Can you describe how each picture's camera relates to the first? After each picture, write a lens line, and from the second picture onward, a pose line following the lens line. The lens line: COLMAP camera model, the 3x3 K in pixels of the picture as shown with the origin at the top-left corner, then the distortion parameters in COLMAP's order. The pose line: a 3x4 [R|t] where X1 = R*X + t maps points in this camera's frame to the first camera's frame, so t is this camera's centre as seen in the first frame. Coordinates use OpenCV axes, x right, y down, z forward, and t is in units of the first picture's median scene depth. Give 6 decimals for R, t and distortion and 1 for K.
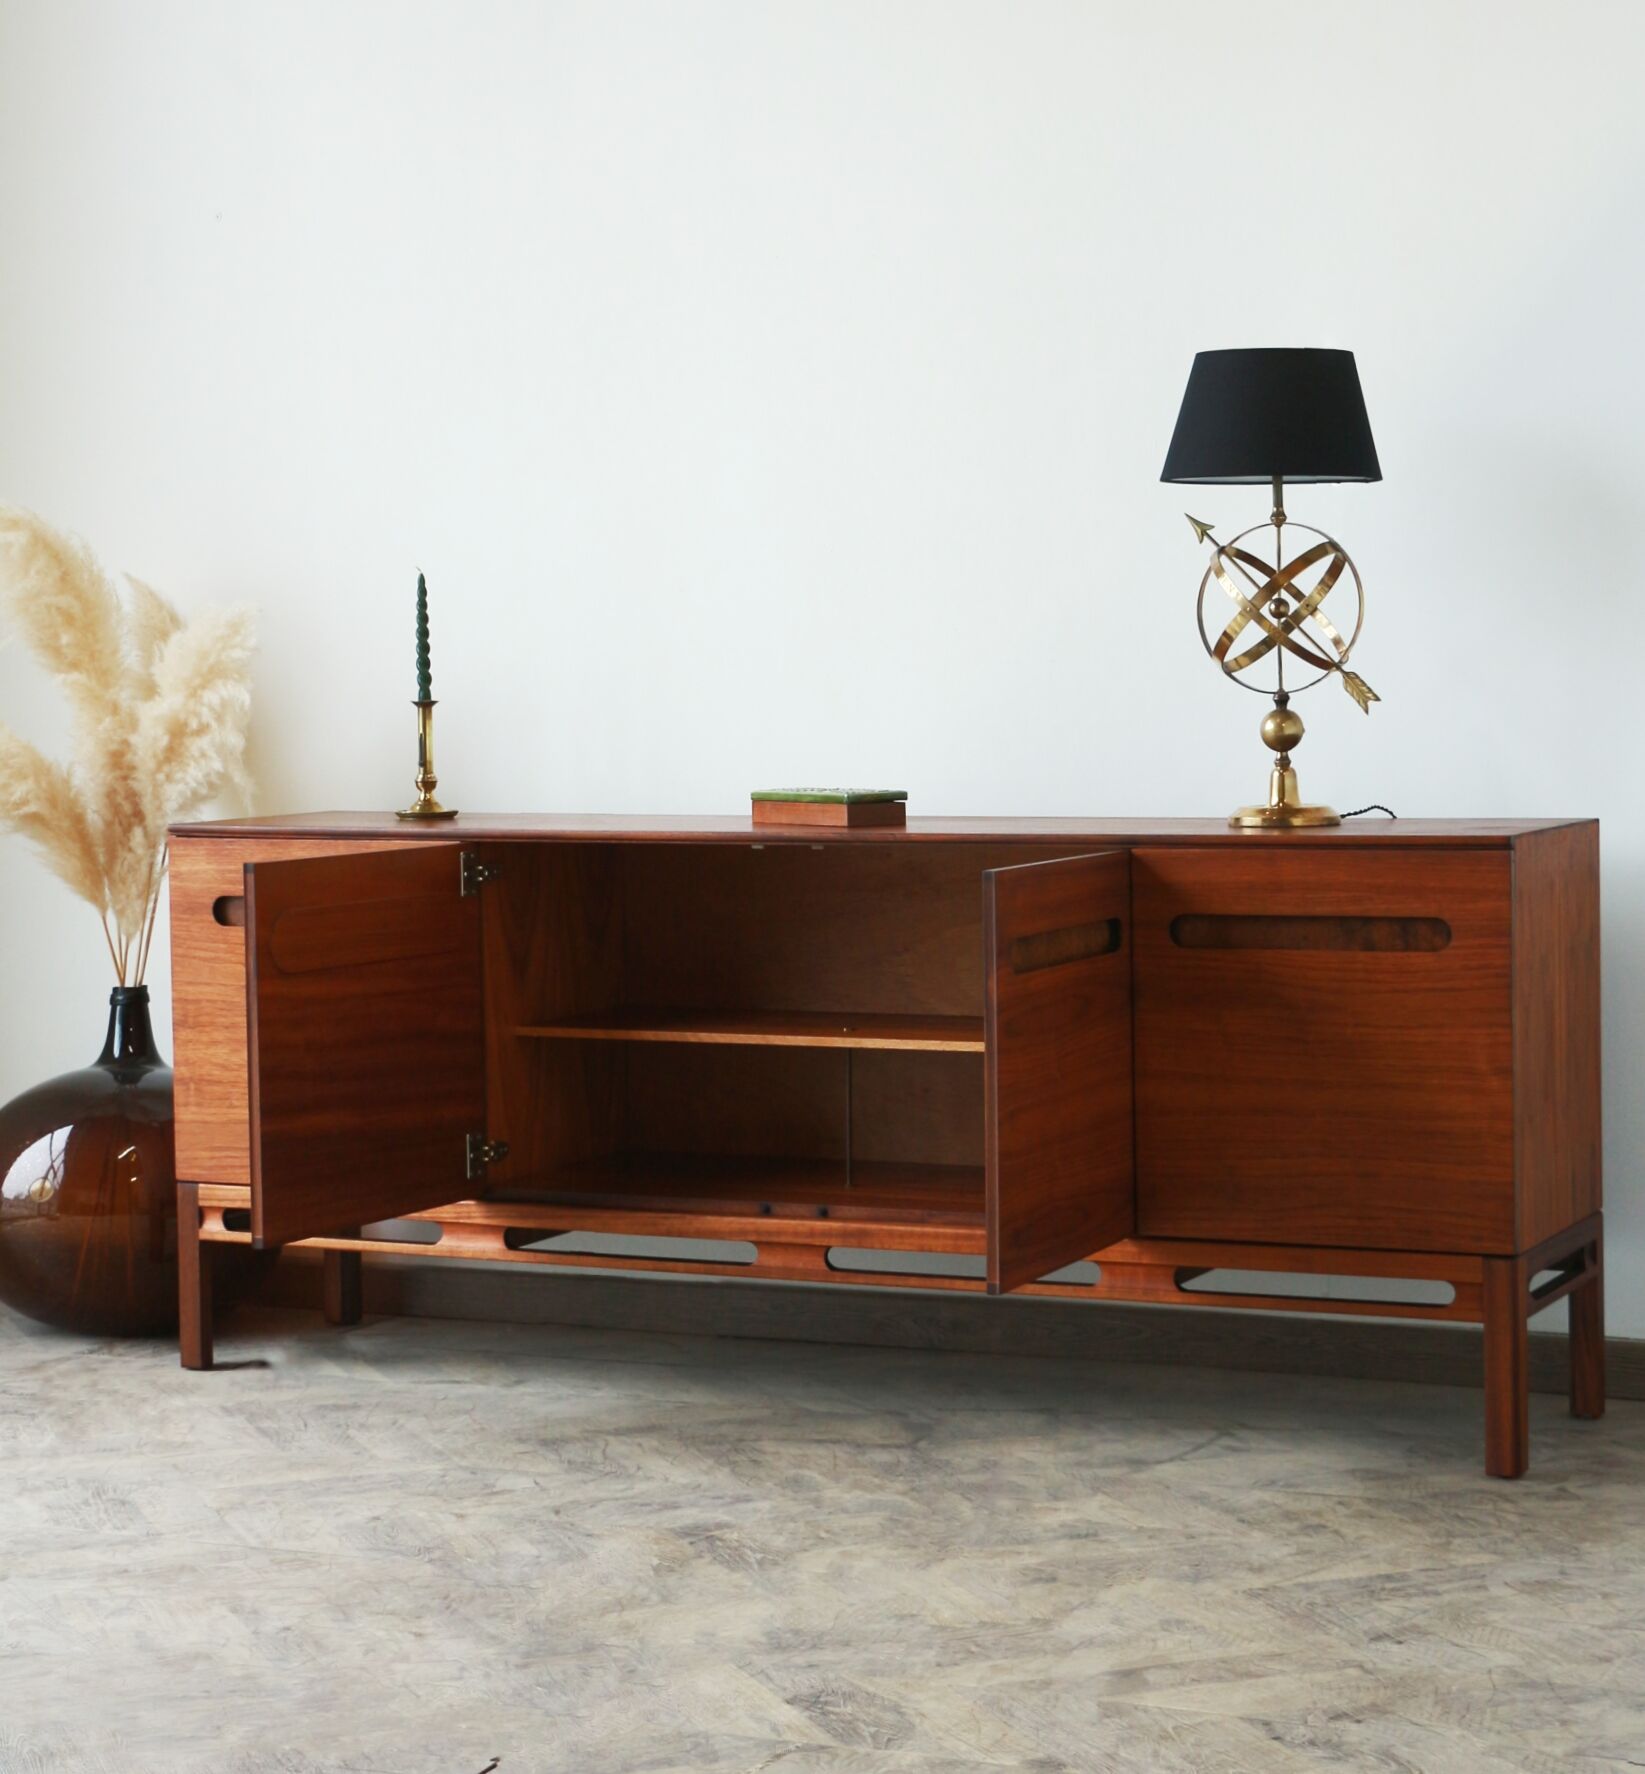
lens RADIAL K [[3772.5, 0, 822.5], [0, 3772.5, 837.7], [0, 0, 1]] dist [0.047795, 0.247633]
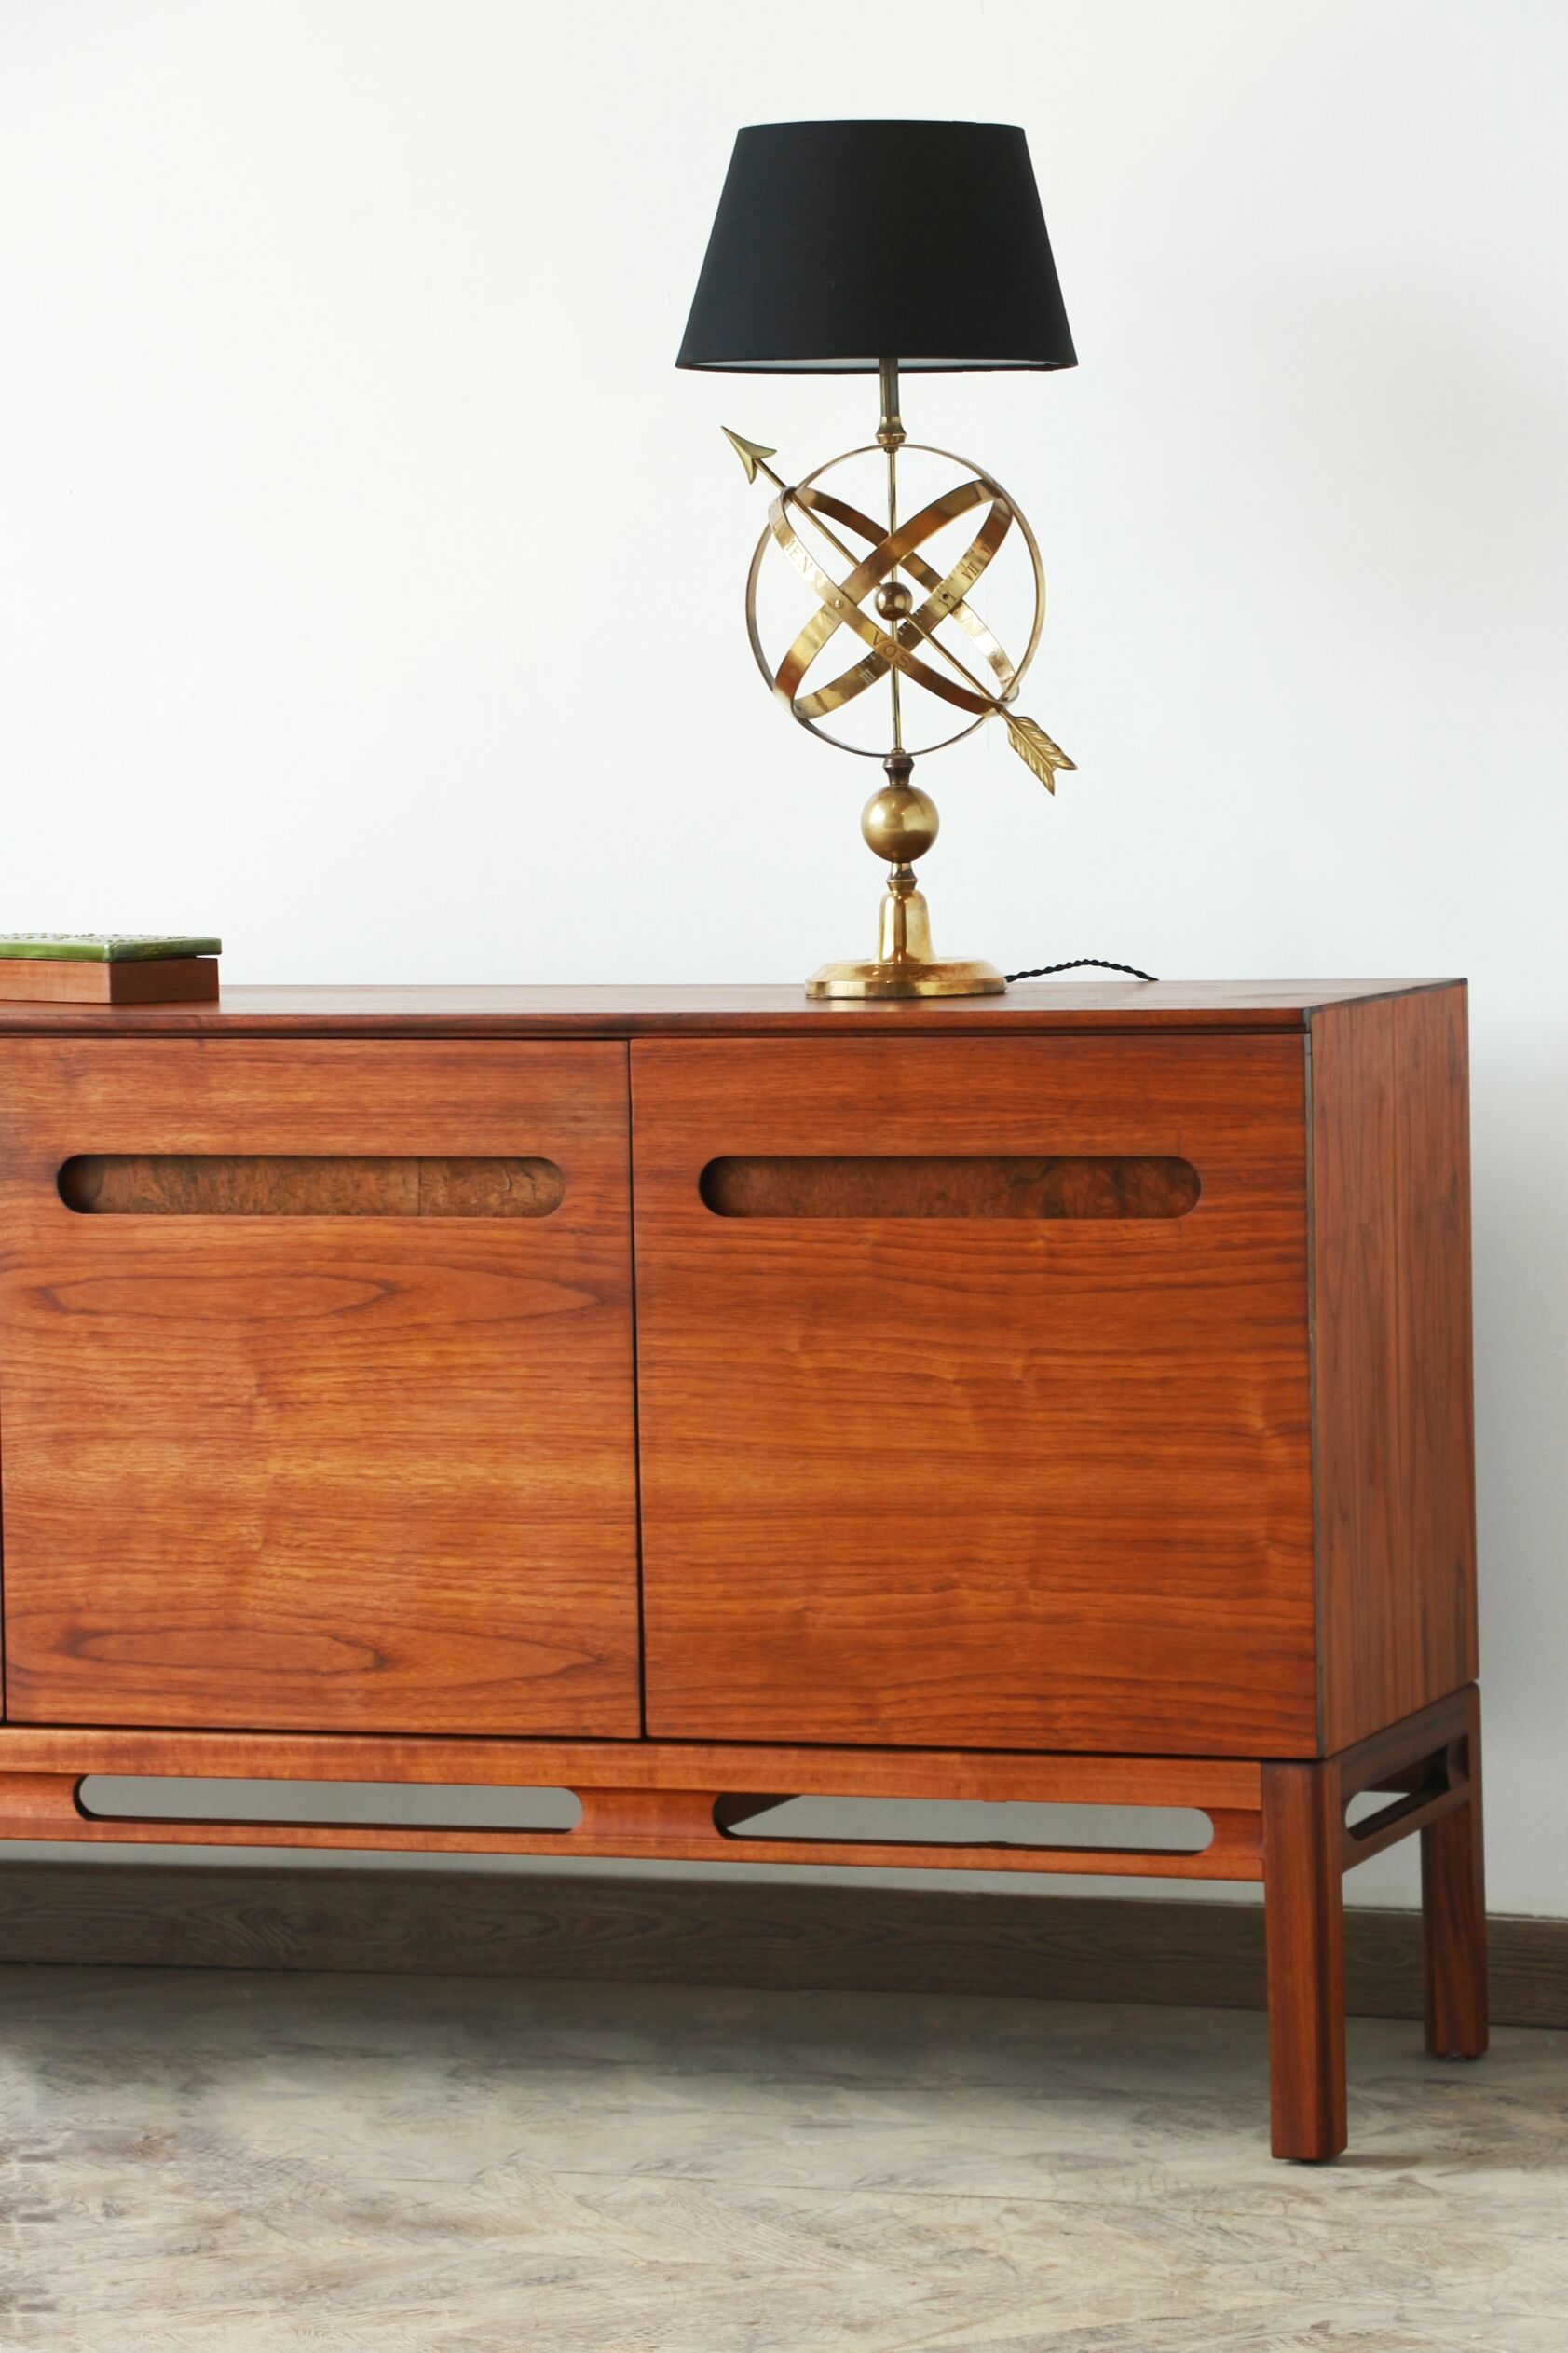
lens RADIAL K [[7367.2, 0, 784.0], [0, 7367.2, 1176.5], [0, 0, 1]] dist [0.599646, -1.021080]
pose [[0.995041, -0.009837, 0.098975, -0.002642], [0.008164, 0.999817, 0.017300, 0.004232], [-0.099127, -0.016406, 0.994940, -0.071030]]
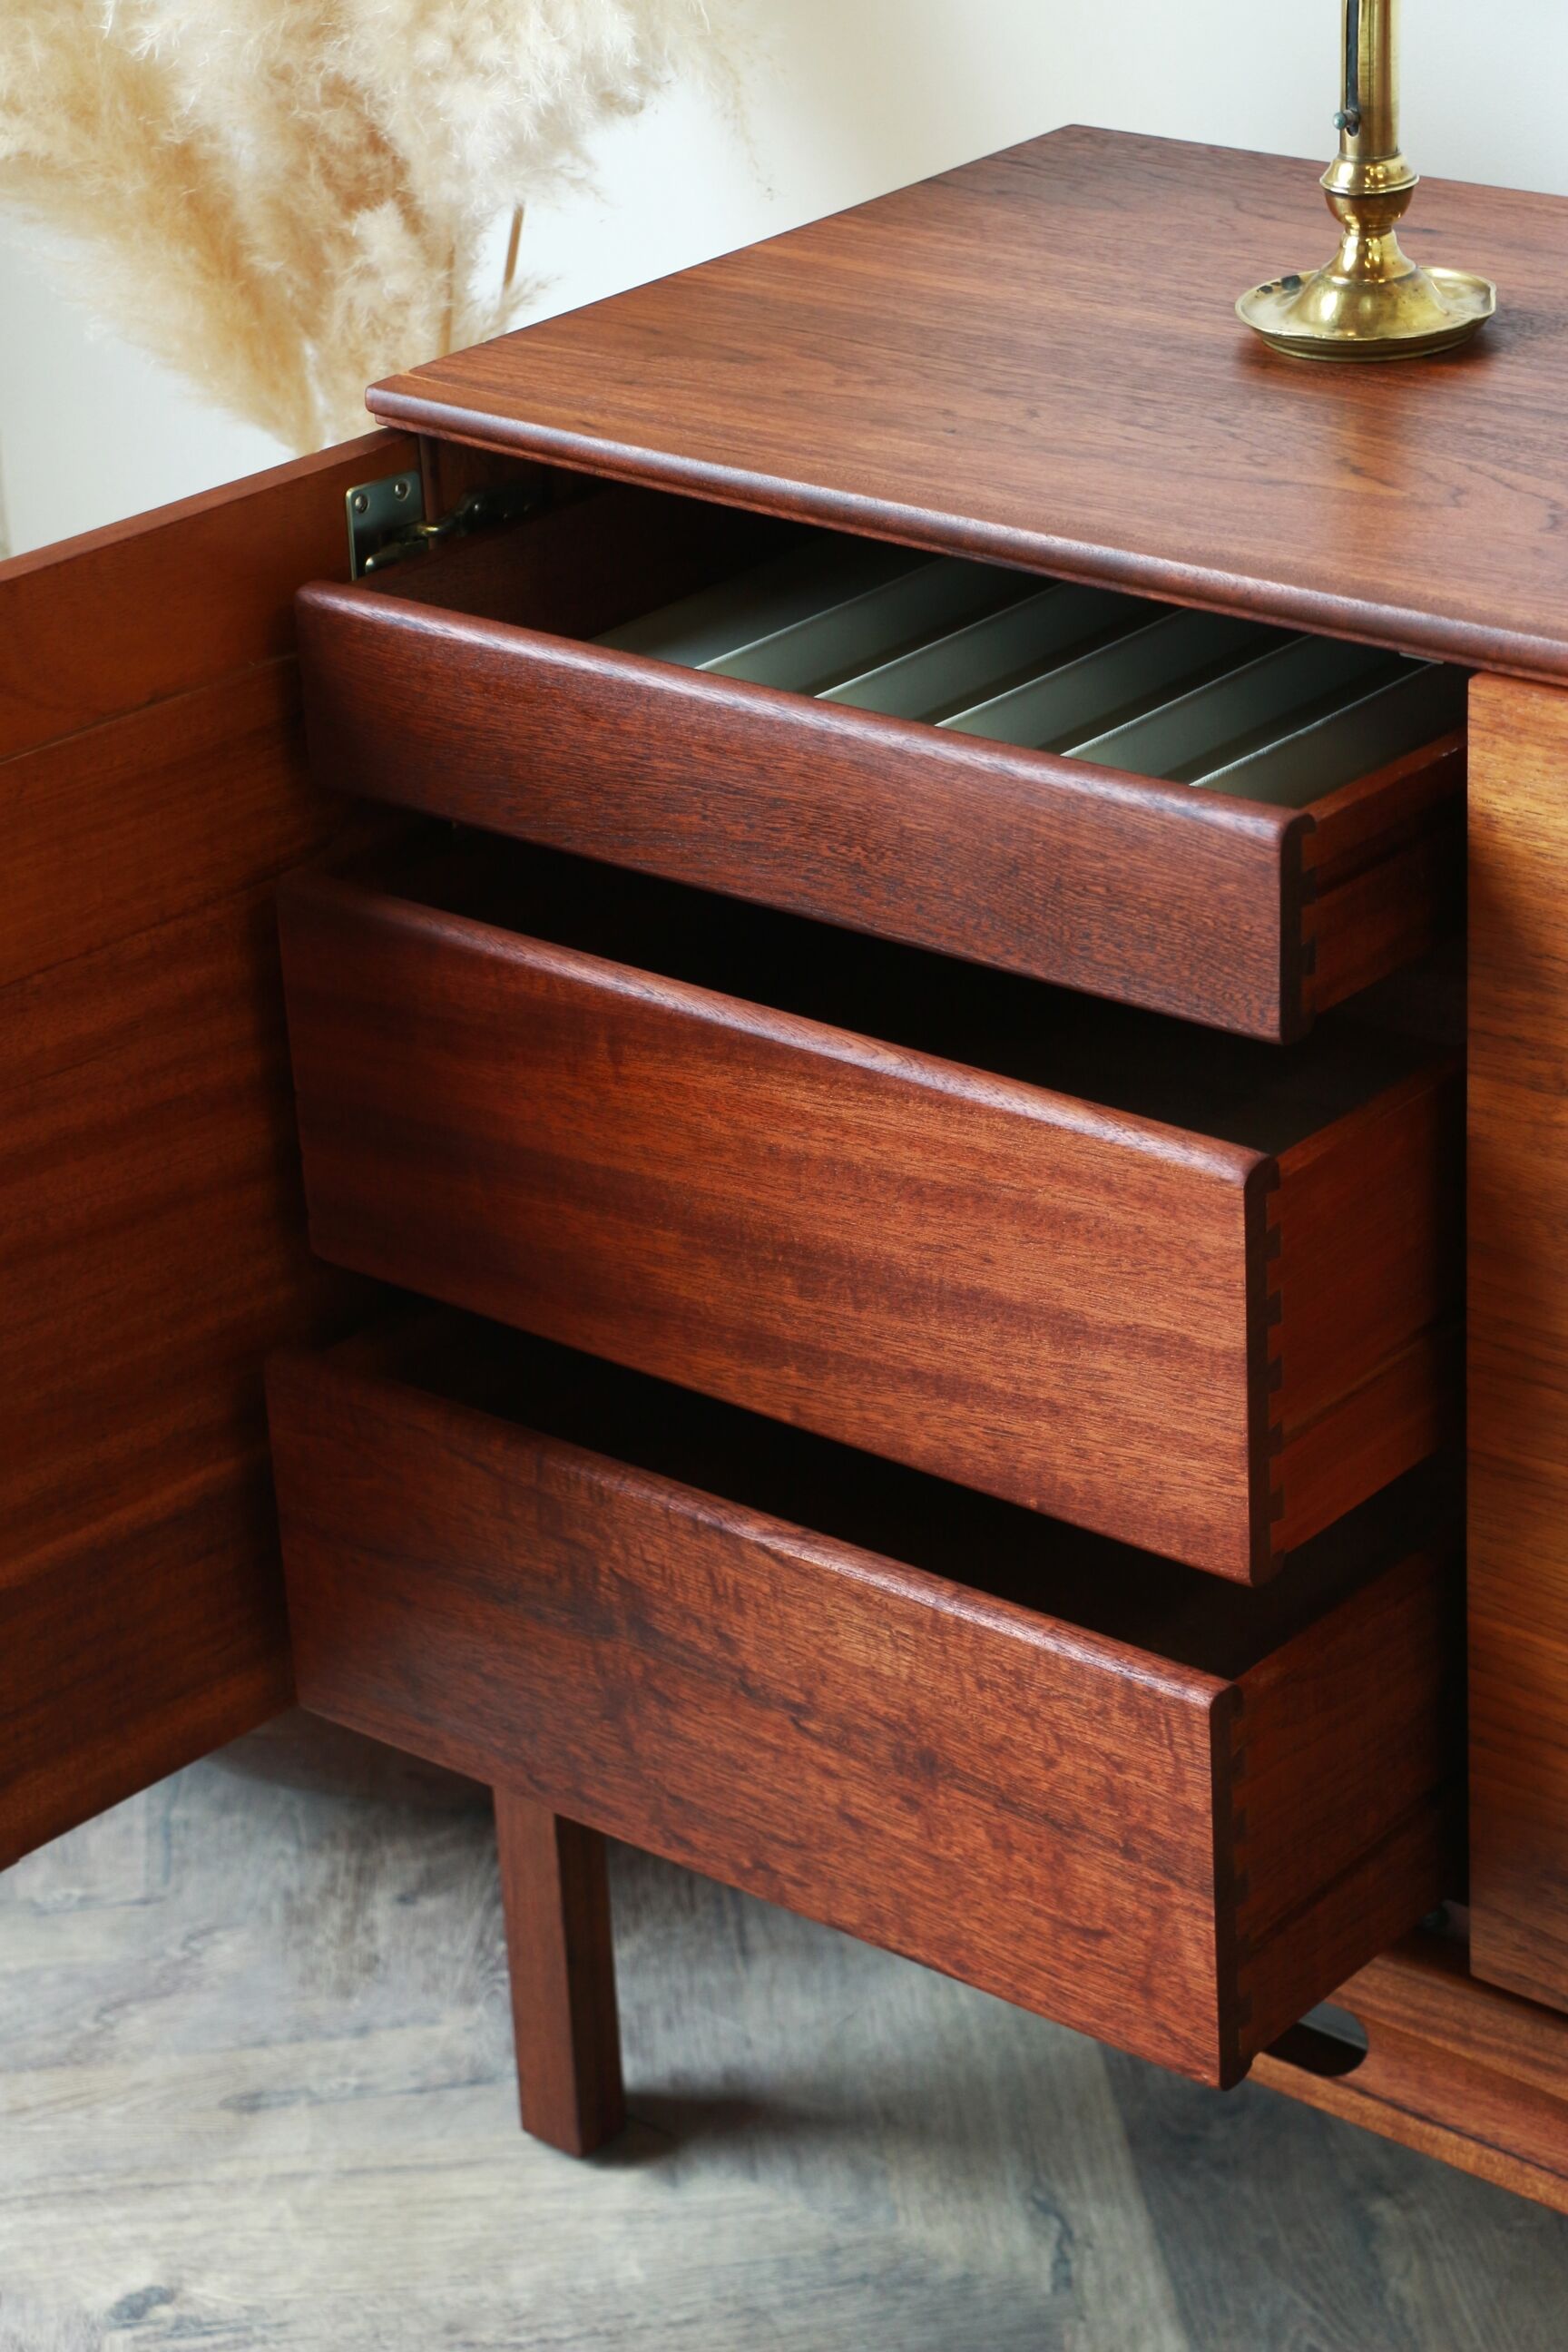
lens RADIAL K [[5401.9, 0, 785.1], [0, 5401.9, 1207.9], [0, 0, 1]] dist [0.328289, 0.081139]
pose [[0.967194, 0.074486, -0.242874, -0.051893], [0.025043, 0.923437, 0.382931, -0.097829], [0.252802, -0.376451, 0.891278, 0.676827]]
